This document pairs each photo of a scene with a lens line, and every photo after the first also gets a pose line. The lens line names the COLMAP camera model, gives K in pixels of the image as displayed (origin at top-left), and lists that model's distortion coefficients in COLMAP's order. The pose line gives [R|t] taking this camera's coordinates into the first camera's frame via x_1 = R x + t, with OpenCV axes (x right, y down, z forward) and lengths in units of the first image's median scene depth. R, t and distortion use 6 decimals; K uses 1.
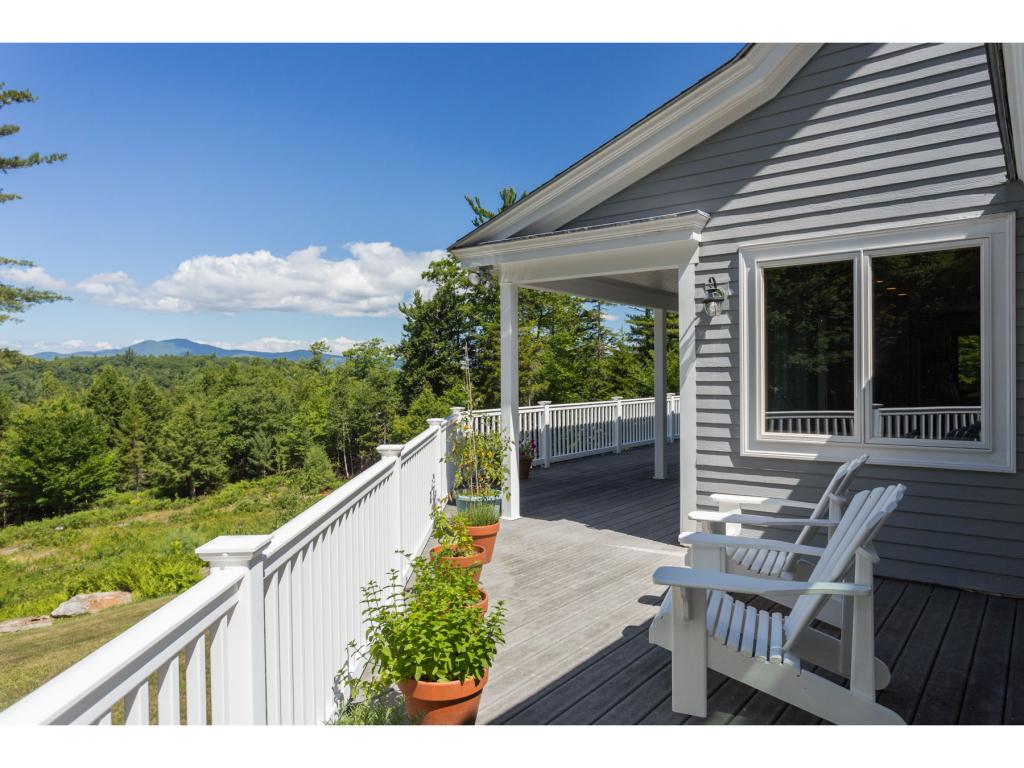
lens RADIAL K [[684.3, 0, 511.3], [0, 684.3, 382.4], [0, 0, 1]] dist [0.003213, -0.002473]
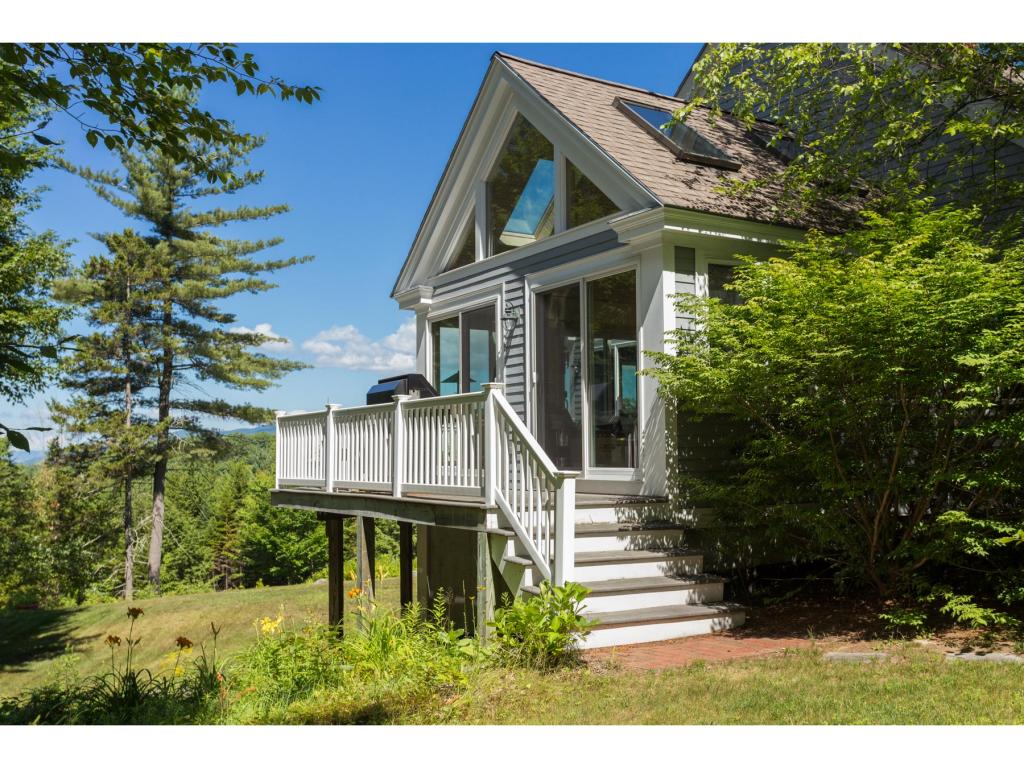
lens RADIAL K [[972.3, 0, 510.4], [0, 972.3, 386.2], [0, 0, 1]] dist [0.010159, 0.000000]
pose [[0.938898, -0.025749, -0.343232, 0.118647], [-0.001530, 0.996876, -0.078970, 0.020351], [0.344193, 0.074670, 0.935925, -0.210941]]
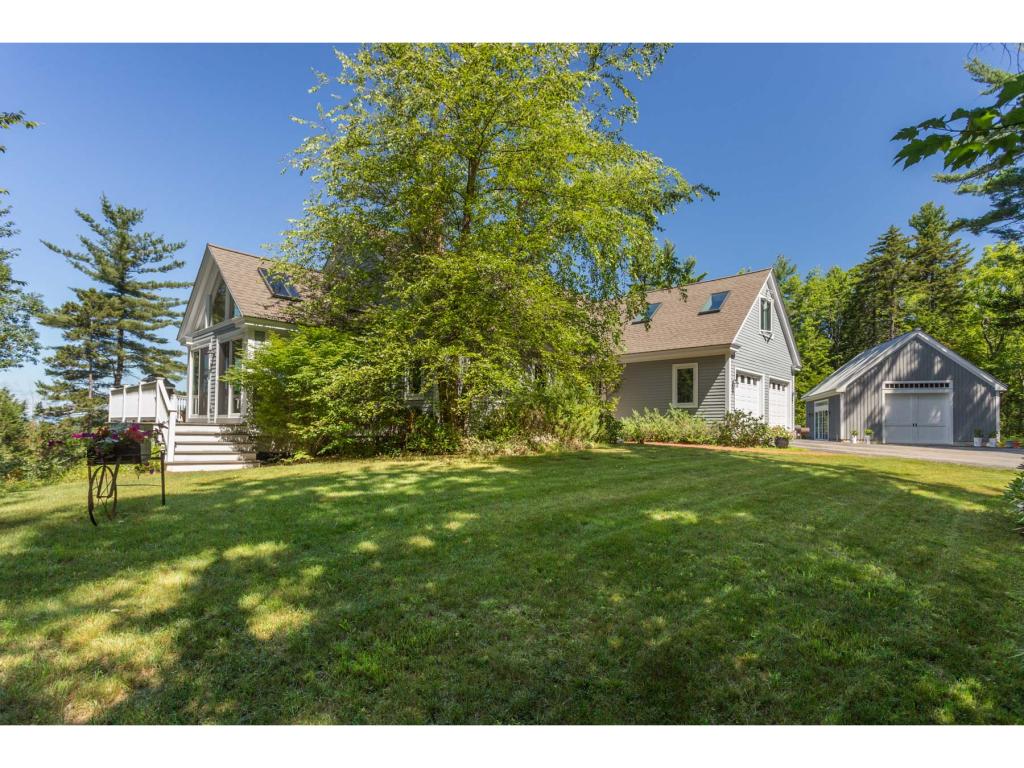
lens RADIAL K [[545.4, 0, 550.2], [0, 545.4, 408.2], [0, 0, 1]] dist [0.002849, 0.001052]
pose [[0.995740, 0.017269, -0.090569, 0.250172], [-0.021921, 0.998477, -0.050626, 0.028693], [0.089557, 0.052396, 0.994603, -0.283712]]
